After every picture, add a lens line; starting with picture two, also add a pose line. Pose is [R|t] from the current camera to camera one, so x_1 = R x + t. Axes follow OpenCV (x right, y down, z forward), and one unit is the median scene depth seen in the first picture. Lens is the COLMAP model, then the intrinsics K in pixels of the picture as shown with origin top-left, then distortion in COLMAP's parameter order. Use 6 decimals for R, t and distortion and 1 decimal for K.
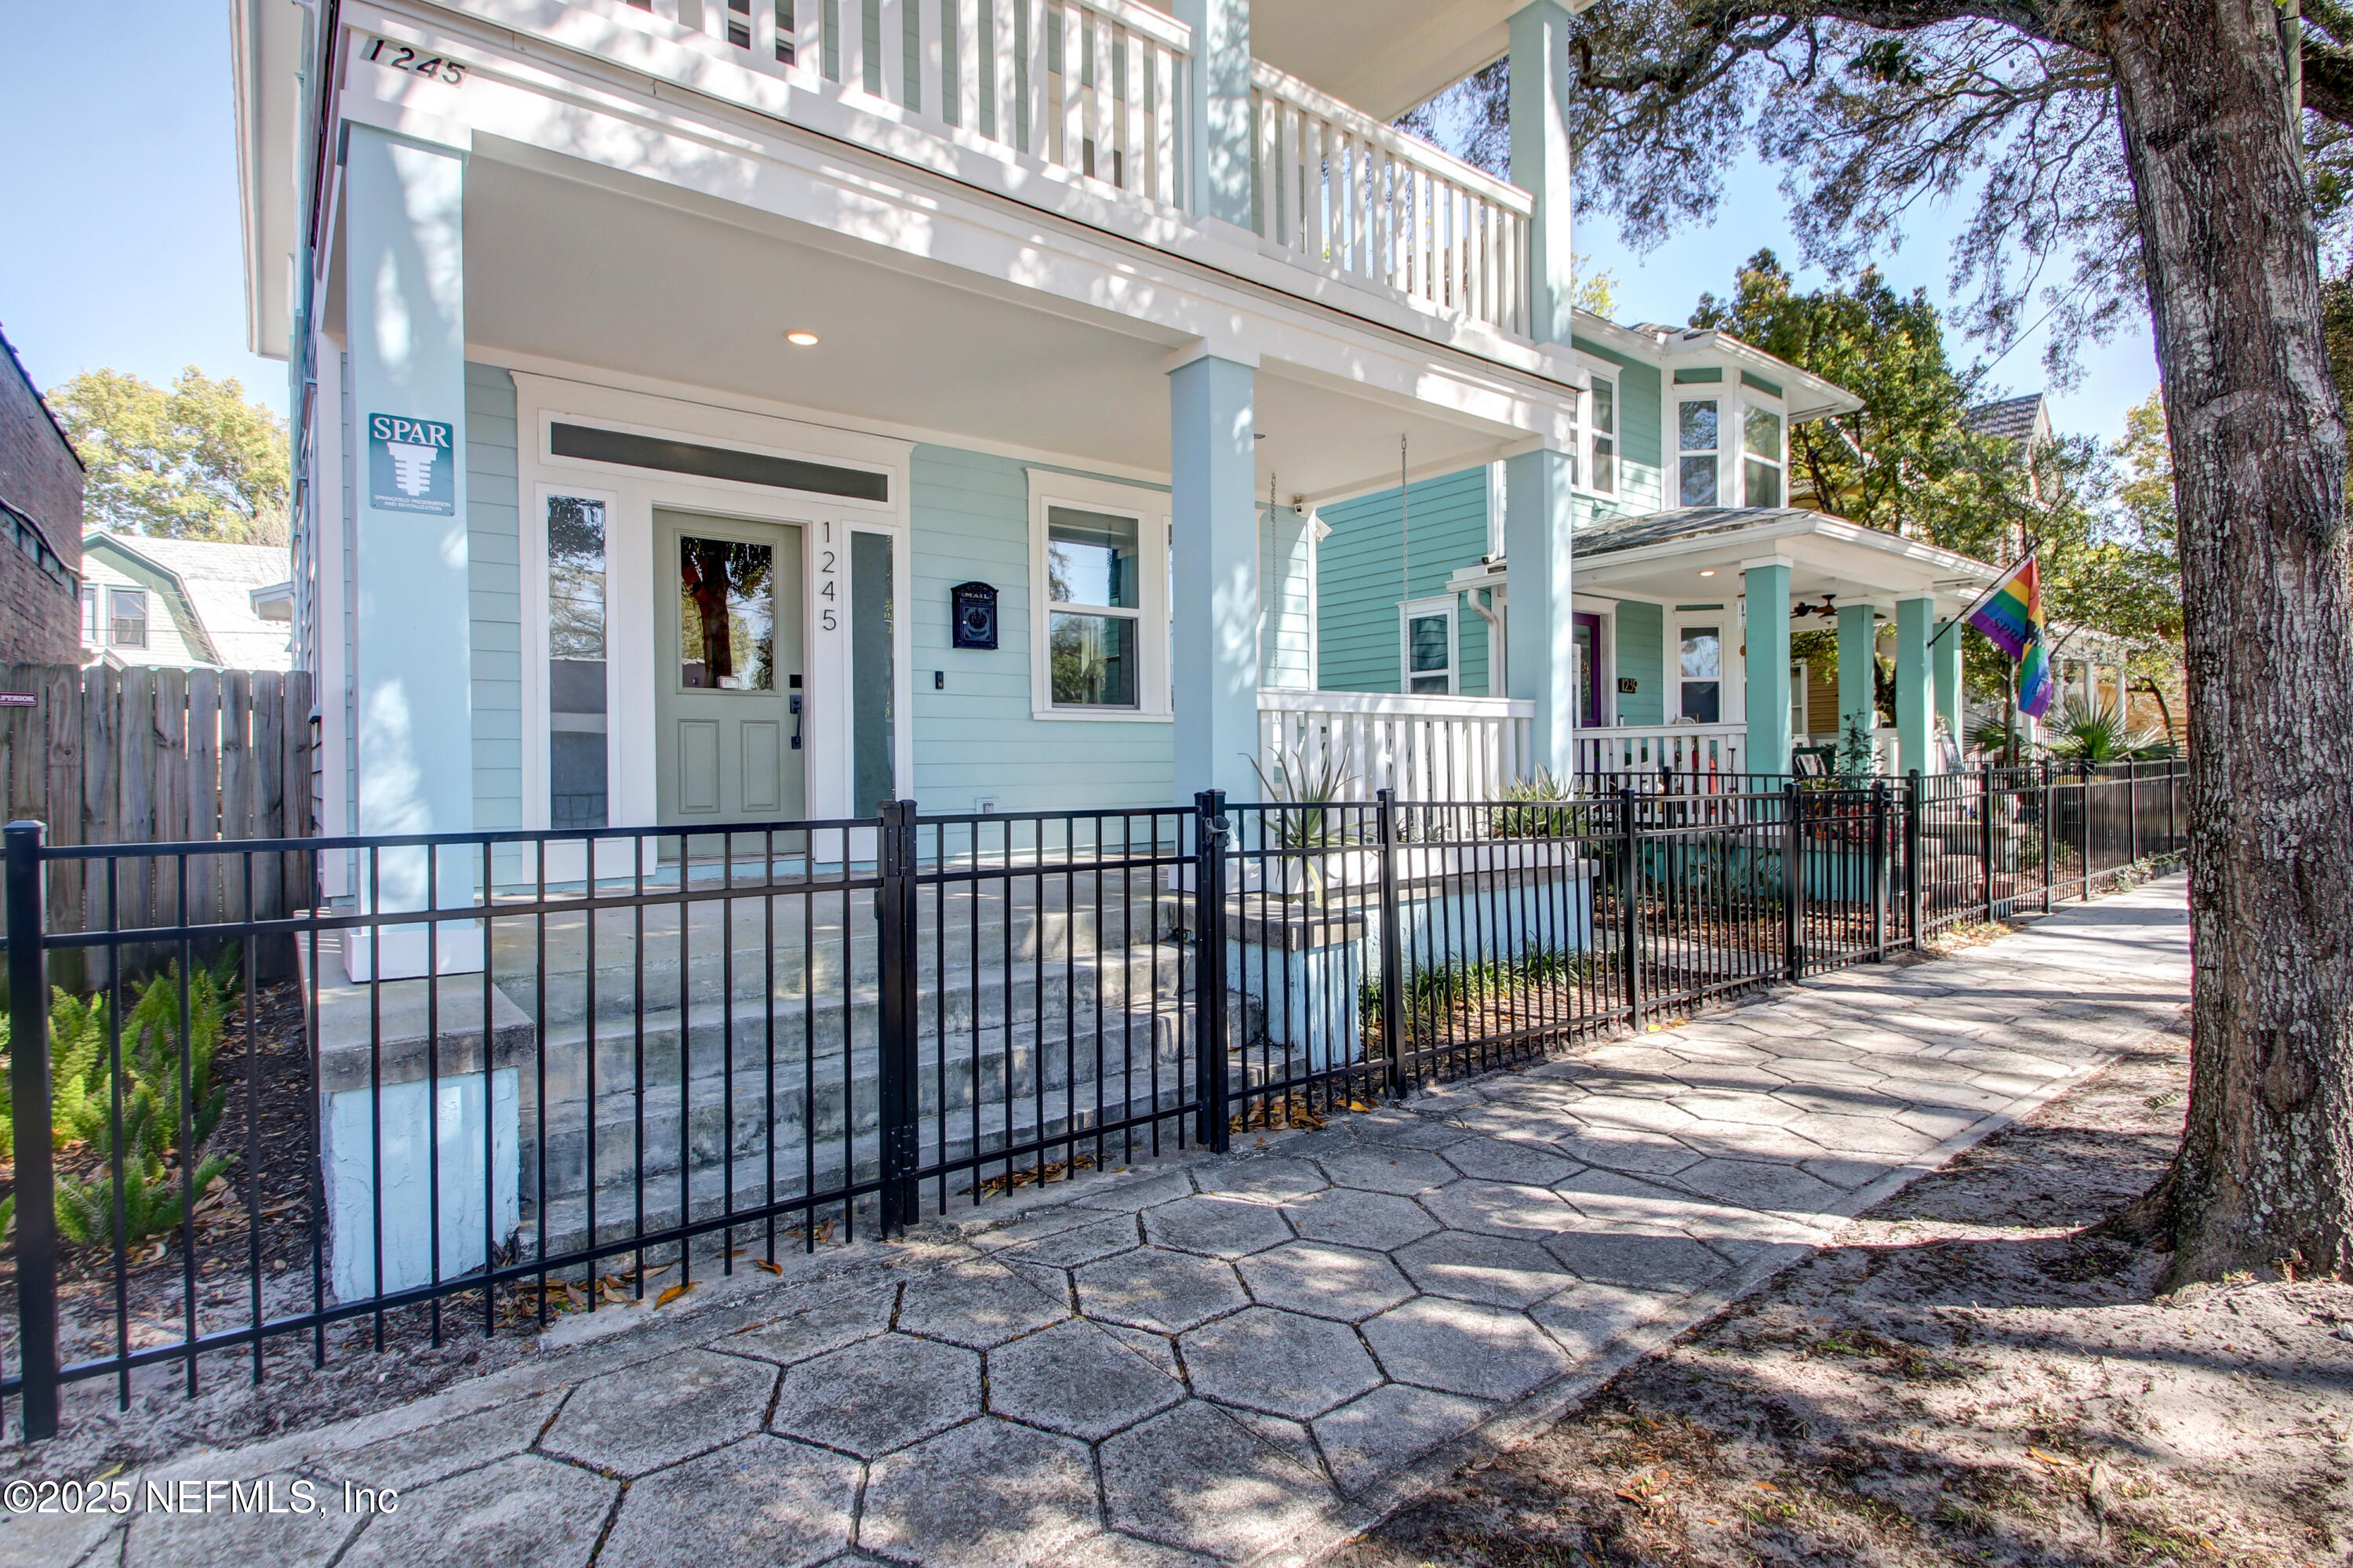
lens RADIAL K [[1133.8, 0, 1181.8], [0, 1133.8, 773.9], [0, 0, 1]] dist [0.008082, -0.022012]
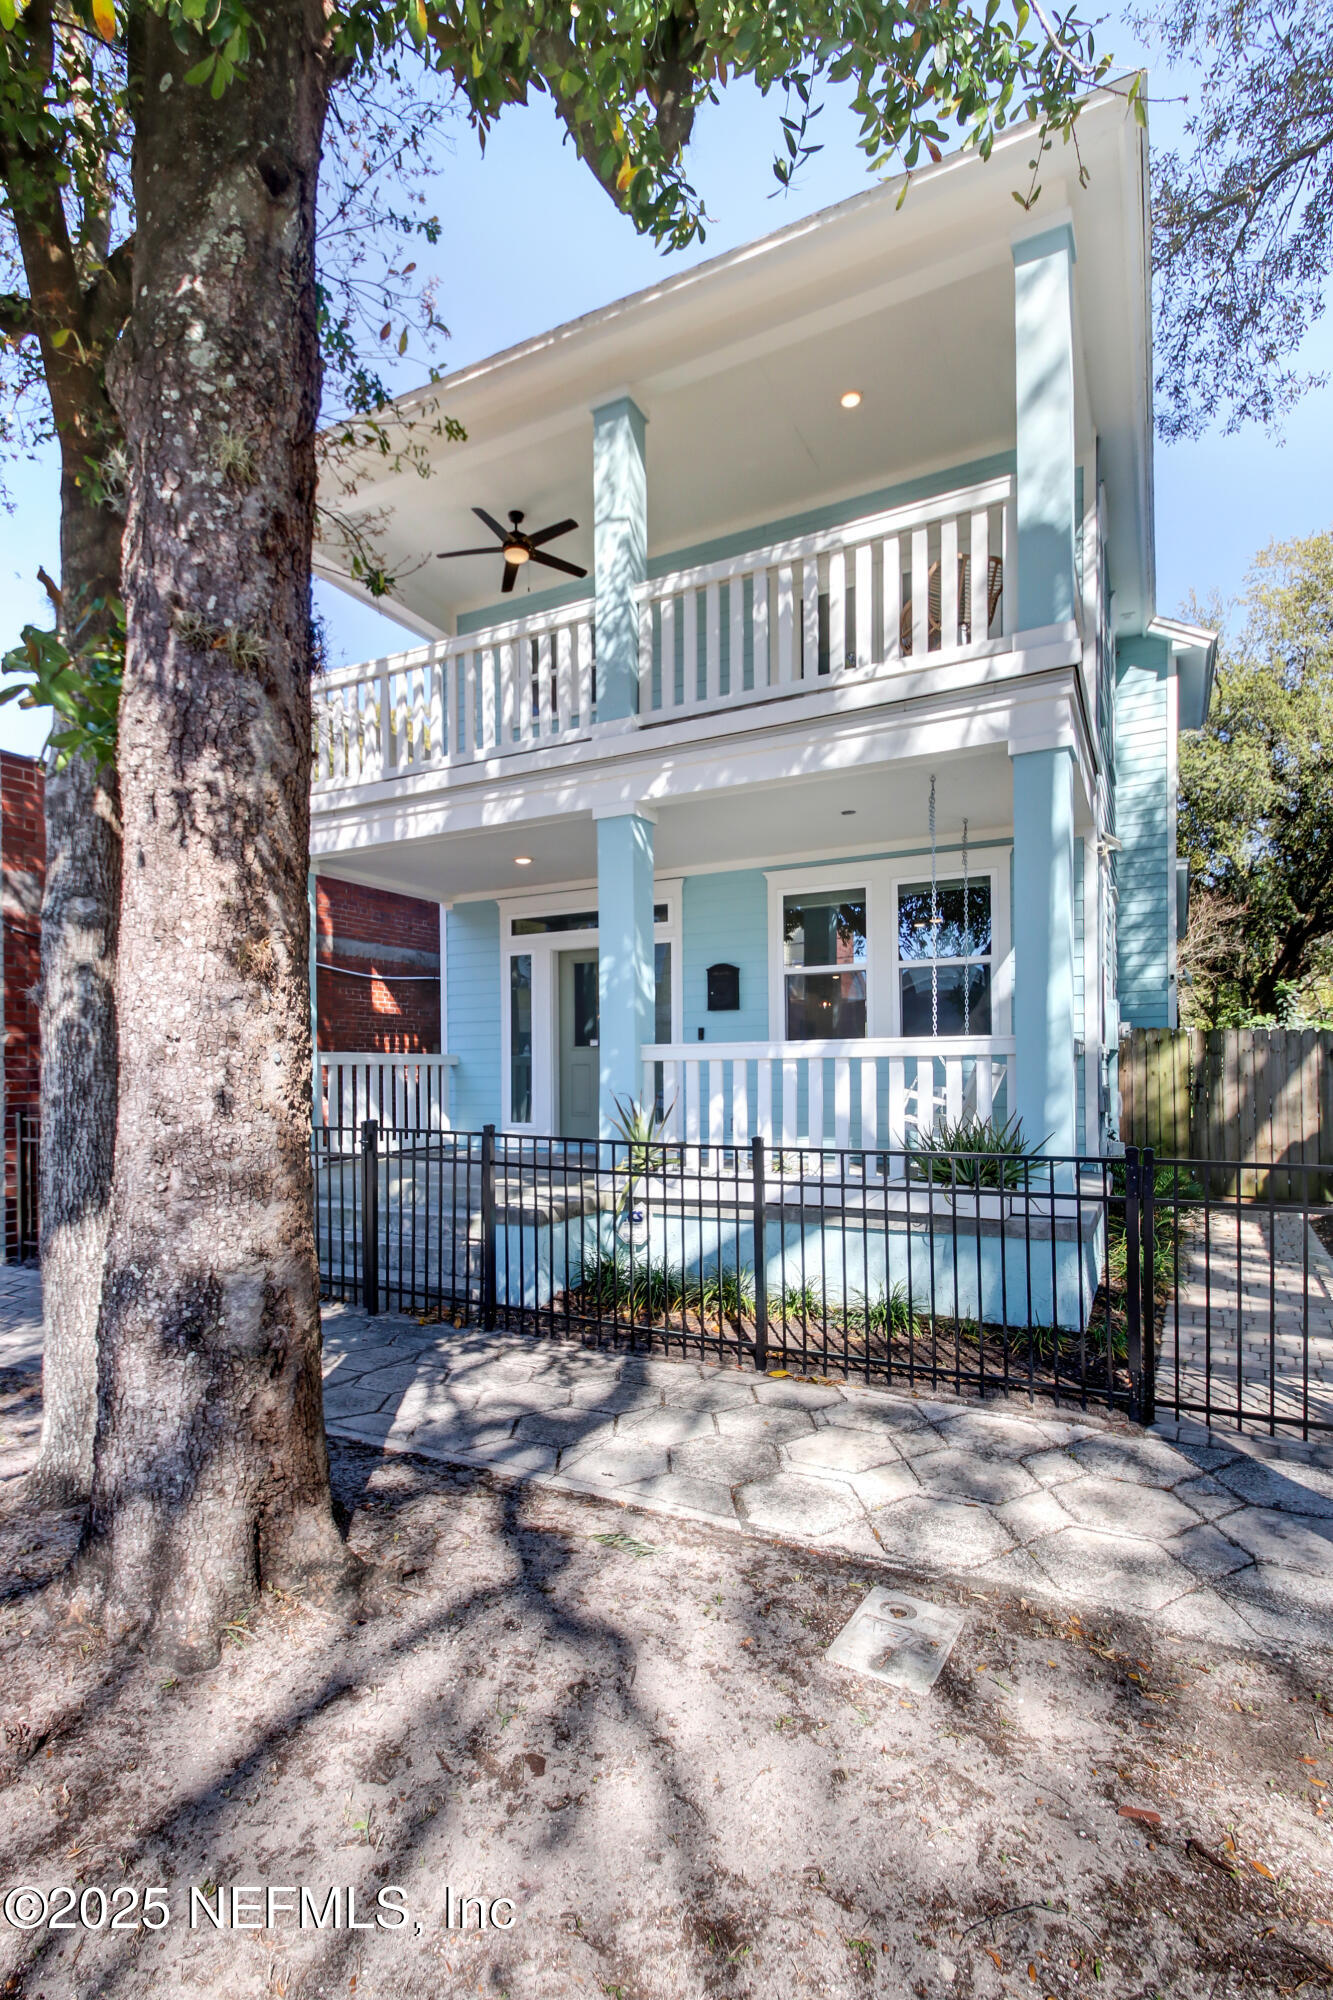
lens RADIAL K [[963.7, 0, 659.7], [0, 963.7, 1092.6], [0, 0, 1]] dist [0.008082, -0.022012]
pose [[0.401210, 0.028650, -0.915538, 0.991072], [-0.005131, 0.999565, 0.029031, -0.044944], [0.915972, -0.006950, 0.401183, 0.474540]]
